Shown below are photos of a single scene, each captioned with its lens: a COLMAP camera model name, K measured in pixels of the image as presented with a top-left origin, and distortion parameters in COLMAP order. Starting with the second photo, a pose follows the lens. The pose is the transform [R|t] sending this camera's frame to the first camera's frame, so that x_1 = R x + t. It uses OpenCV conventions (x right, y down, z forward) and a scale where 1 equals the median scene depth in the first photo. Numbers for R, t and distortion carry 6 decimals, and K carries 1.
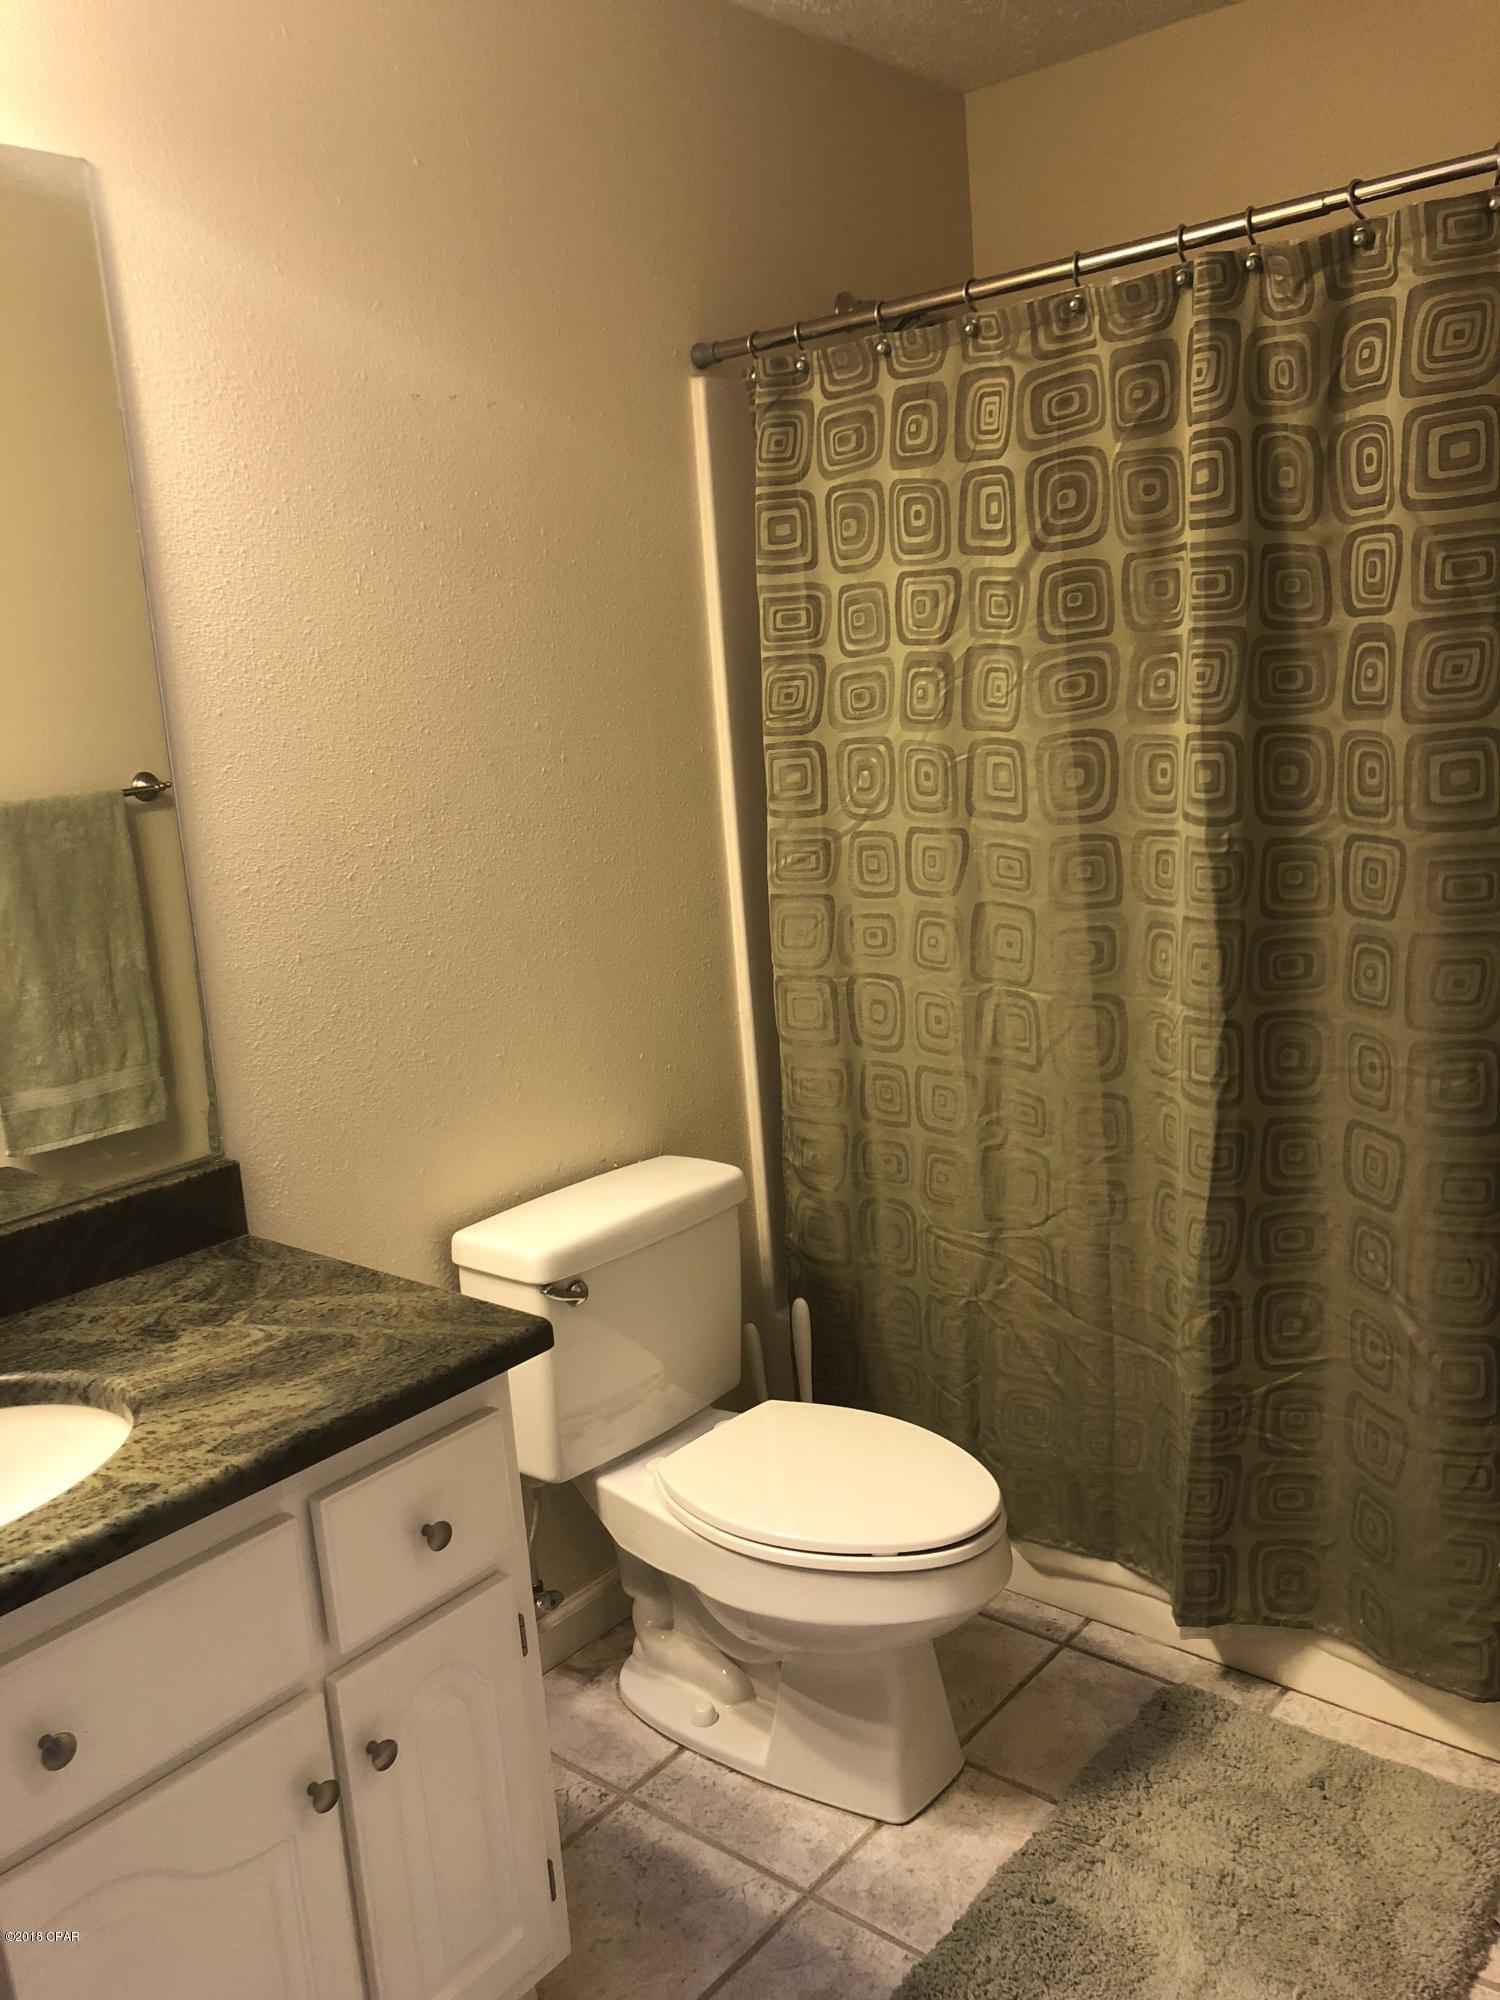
lens RADIAL K [[1665.8, 0, 750.0], [0, 1665.8, 1000.0], [0, 0, 1]] dist [0.004416, 0.008732]
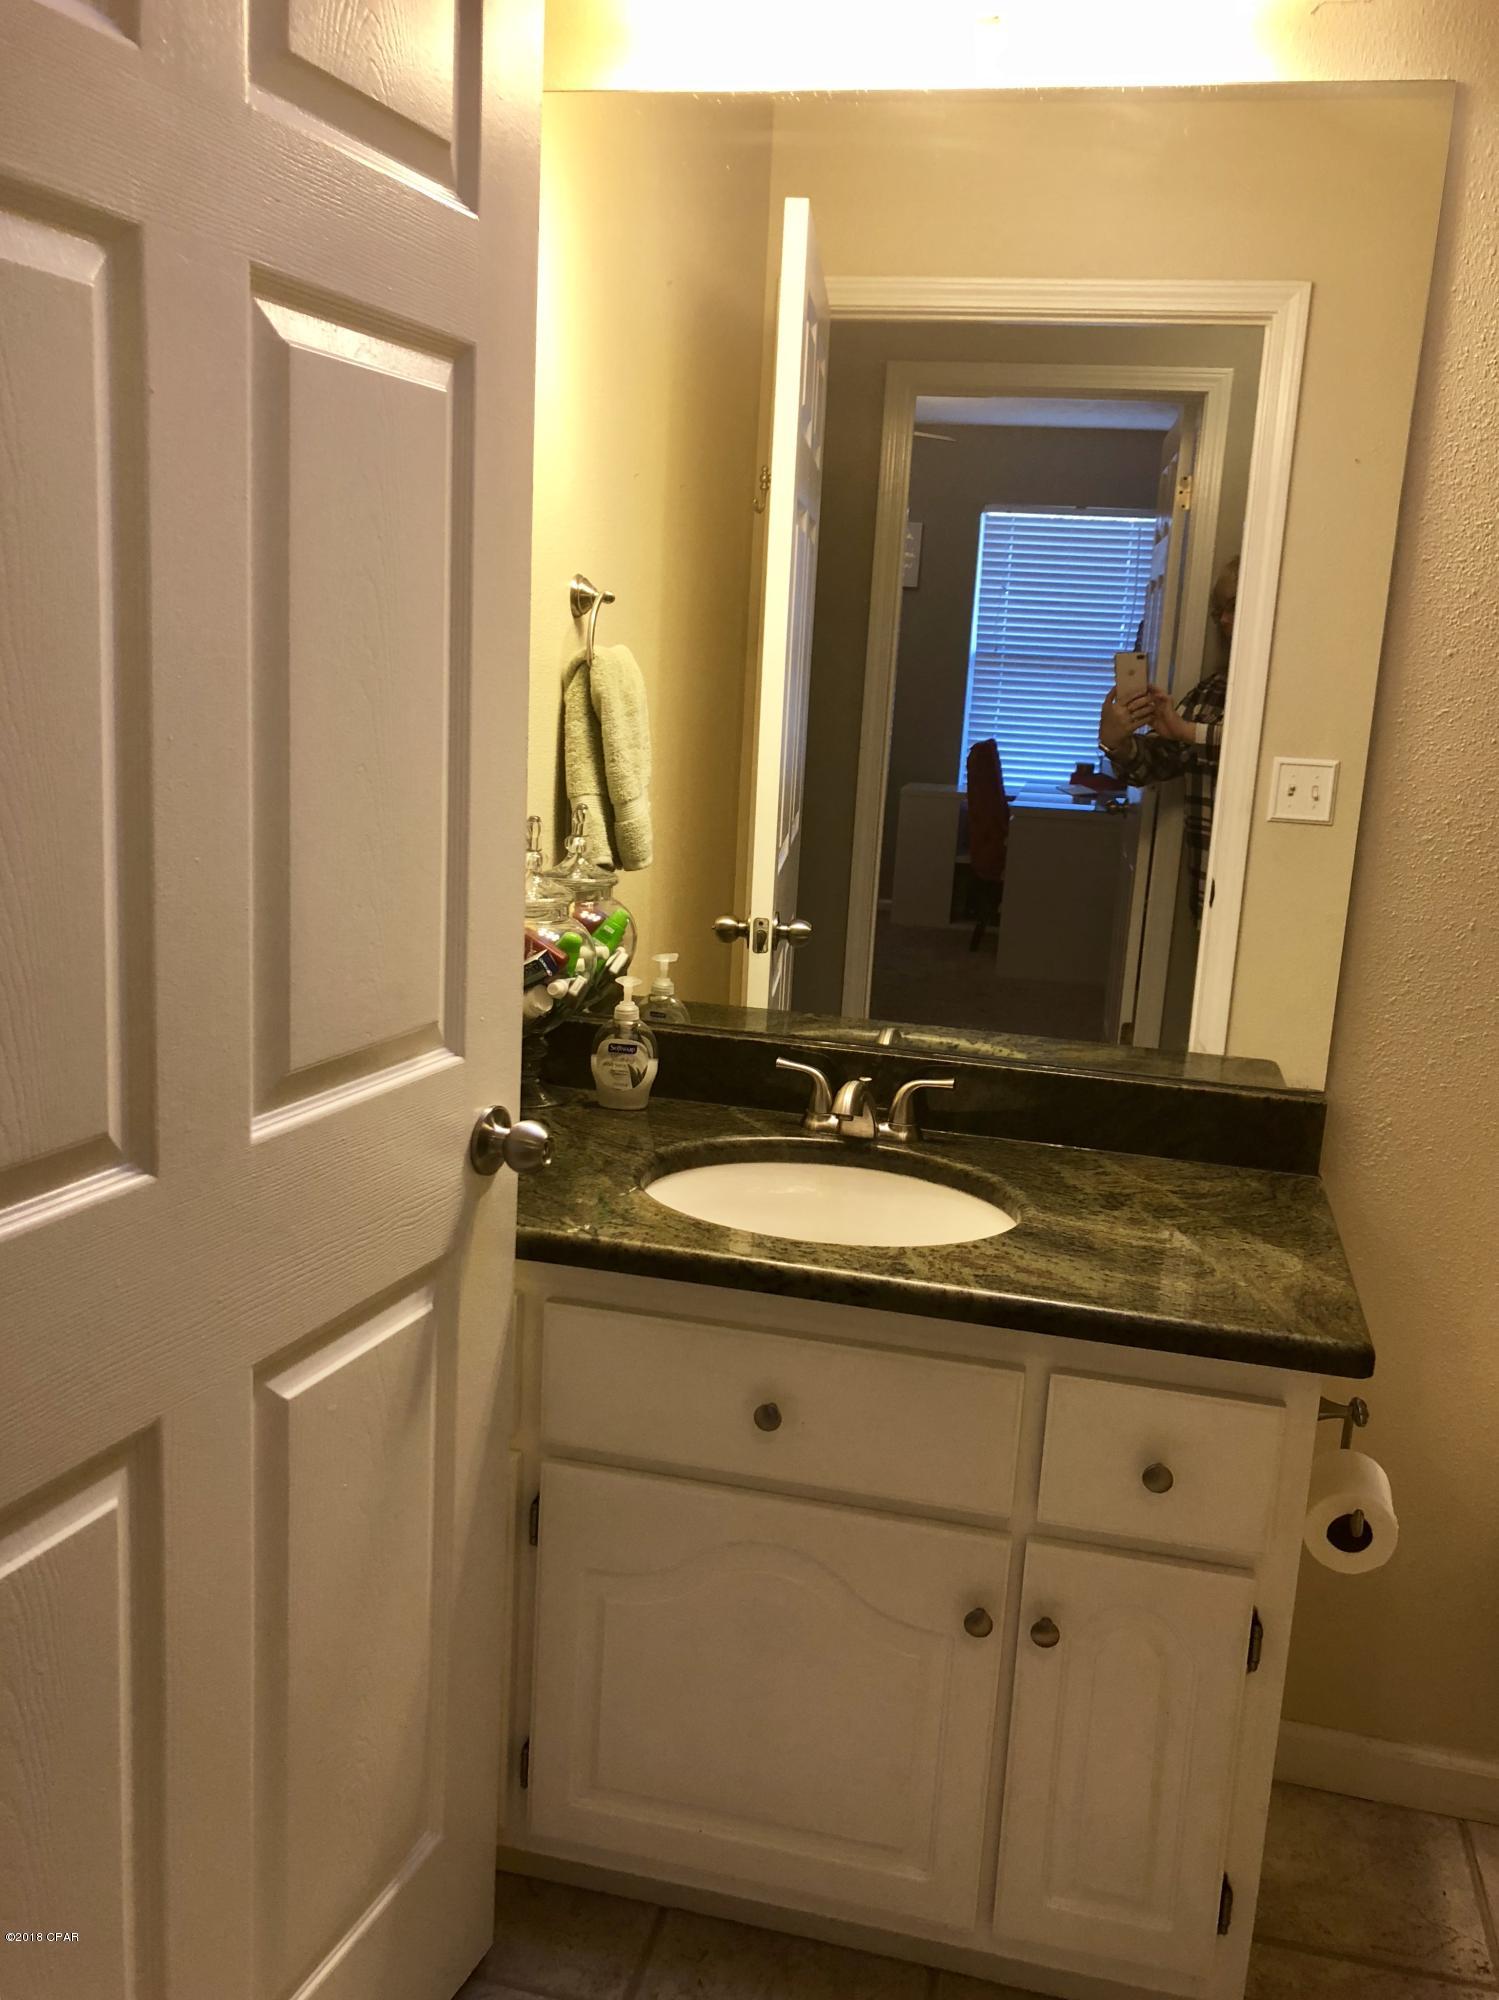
lens RADIAL K [[1665.8, 0, 749.5], [0, 1665.8, 1000.0], [0, 0, 1]] dist [0.004416, 0.008732]
pose [[0.431886, 0.278351, -0.857902, 0.458535], [-0.261978, 0.948892, 0.175988, -0.056076], [0.863042, 0.148745, 0.482735, 0.260641]]
